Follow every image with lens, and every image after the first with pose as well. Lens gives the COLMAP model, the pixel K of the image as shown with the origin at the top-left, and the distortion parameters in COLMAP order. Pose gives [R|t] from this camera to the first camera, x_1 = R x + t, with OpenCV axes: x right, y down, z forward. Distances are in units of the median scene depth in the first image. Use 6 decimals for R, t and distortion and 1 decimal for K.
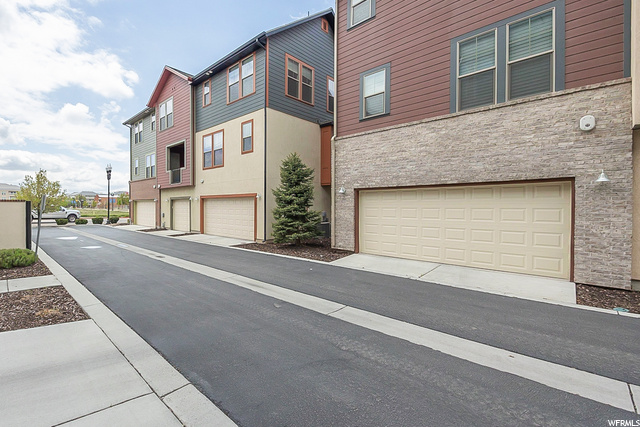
lens RADIAL K [[287.4, 0, 320.0], [0, 287.4, 213.5], [0, 0, 1]] dist [-0.000018, -0.000006]
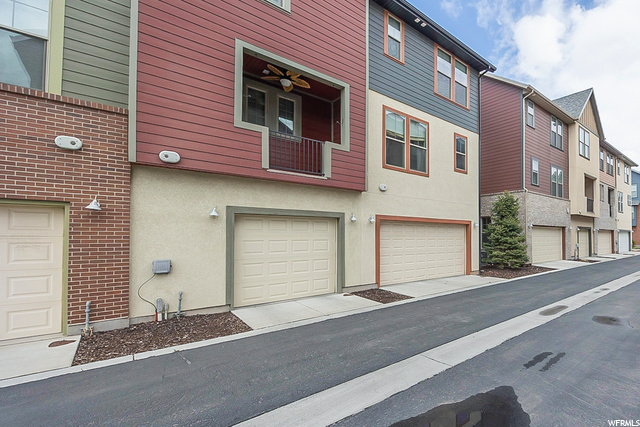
lens RADIAL K [[284.7, 0, 319.7], [0, 284.7, 228.8], [0, 0, 1]] dist [0.000405, 0.000043]
pose [[0.233180, 0.019528, 0.972238, -1.118039], [0.014421, 0.999619, -0.023536, -0.030538], [-0.972327, 0.019509, 0.232809, 1.169173]]
